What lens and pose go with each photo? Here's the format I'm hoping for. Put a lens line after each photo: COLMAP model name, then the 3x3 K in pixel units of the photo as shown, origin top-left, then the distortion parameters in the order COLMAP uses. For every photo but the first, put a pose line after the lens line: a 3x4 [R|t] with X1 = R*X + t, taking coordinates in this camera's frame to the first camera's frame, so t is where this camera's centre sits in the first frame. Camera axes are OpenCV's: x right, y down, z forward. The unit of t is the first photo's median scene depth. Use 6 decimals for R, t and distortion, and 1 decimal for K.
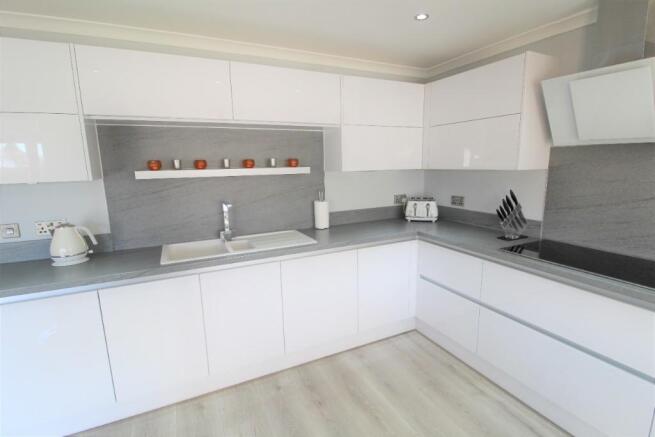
lens RADIAL K [[313.3, 0, 332.7], [0, 313.3, 219.2], [0, 0, 1]] dist [0.000887, -0.012816]
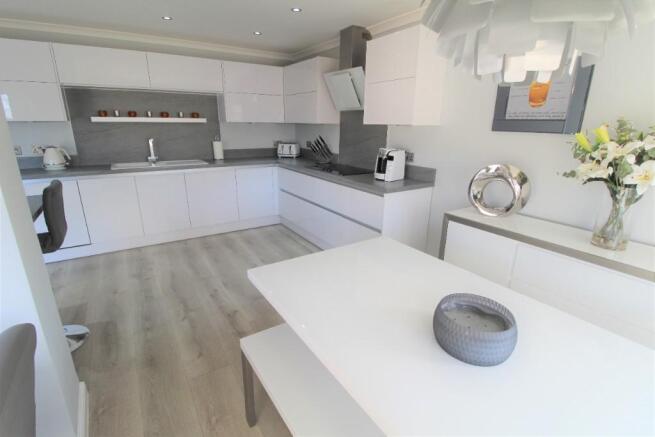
lens RADIAL K [[313.3, 0, 330.6], [0, 313.3, 219.9], [0, 0, 1]] dist [0.000887, -0.012816]
pose [[0.991645, -0.005914, 0.128858, 0.379678], [-0.010007, 0.992410, 0.122563, 0.158159], [-0.128604, -0.122829, 0.984060, -0.783987]]
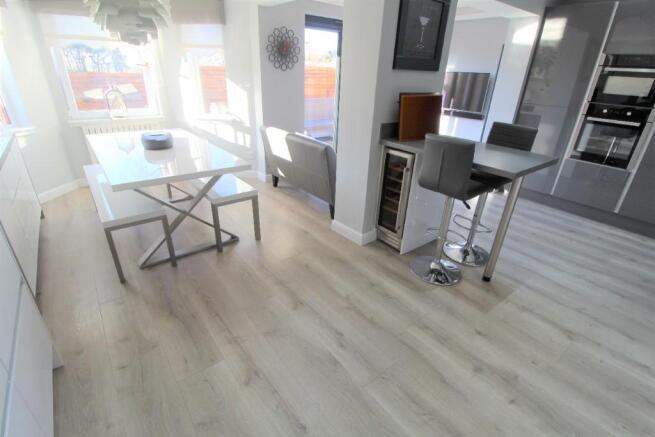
lens RADIAL K [[313.3, 0, 329.5], [0, 313.3, 220.0], [0, 0, 1]] dist [0.000887, -0.012816]
pose [[-0.977851, 0.072692, -0.196275, 0.254375], [-0.056112, 0.812381, 0.580422, -0.121456], [0.201642, 0.578579, -0.790308, 0.853417]]
